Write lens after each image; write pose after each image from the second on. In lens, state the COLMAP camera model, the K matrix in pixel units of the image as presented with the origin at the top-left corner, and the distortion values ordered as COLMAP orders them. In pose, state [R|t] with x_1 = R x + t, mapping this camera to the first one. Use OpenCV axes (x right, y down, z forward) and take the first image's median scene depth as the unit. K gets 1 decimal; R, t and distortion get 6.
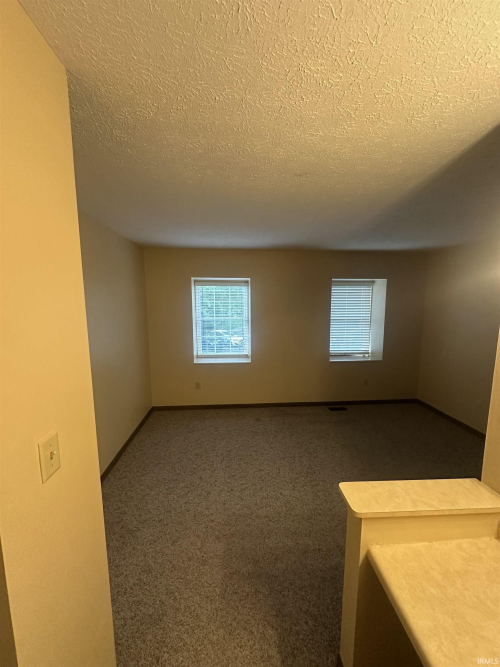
lens RADIAL K [[266.2, 0, 249.7], [0, 266.2, 333.3], [0, 0, 1]] dist [-0.002282, 0.000052]
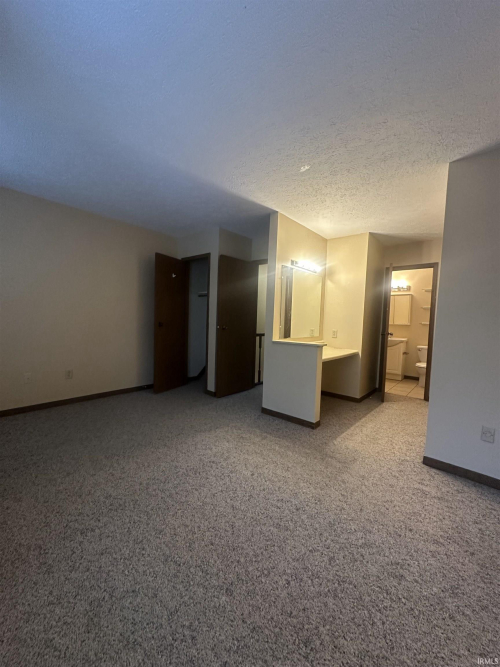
lens RADIAL K [[266.2, 0, 249.4], [0, 266.2, 335.5], [0, 0, 1]] dist [-0.002282, 0.000052]
pose [[-0.712676, -0.071937, 0.697795, -0.405234], [0.054214, 0.986105, 0.157030, 0.032922], [-0.699395, 0.149741, -0.698874, 1.434731]]
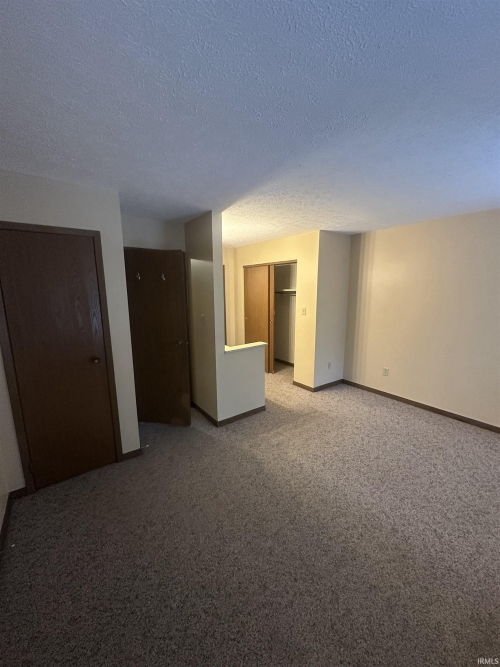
lens RADIAL K [[266.2, 0, 252.5], [0, 266.2, 332.8], [0, 0, 1]] dist [-0.002282, 0.000052]
pose [[-0.838565, 0.096160, -0.536248, 0.952564], [-0.063657, 0.960263, 0.271739, -0.160699], [0.541069, 0.262007, -0.799122, 1.501238]]
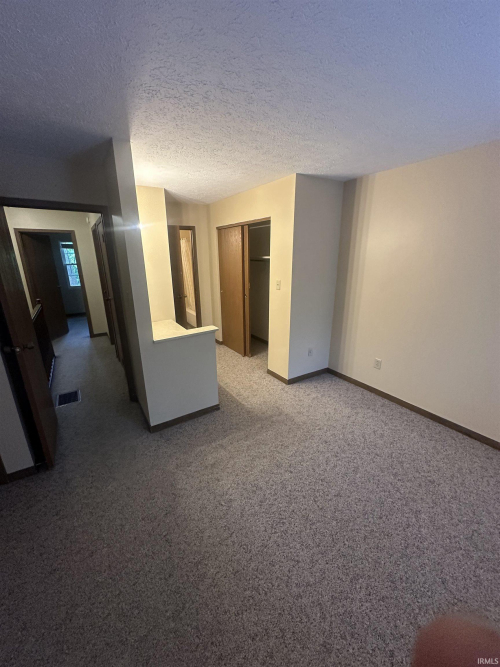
lens RADIAL K [[266.2, 0, 251.7], [0, 266.2, 333.9], [0, 0, 1]] dist [-0.002282, 0.000052]
pose [[-0.870961, 0.148530, -0.468365, 0.541241], [-0.054970, 0.917778, 0.393271, -0.147175], [0.488267, 0.368270, -0.791184, 1.374401]]
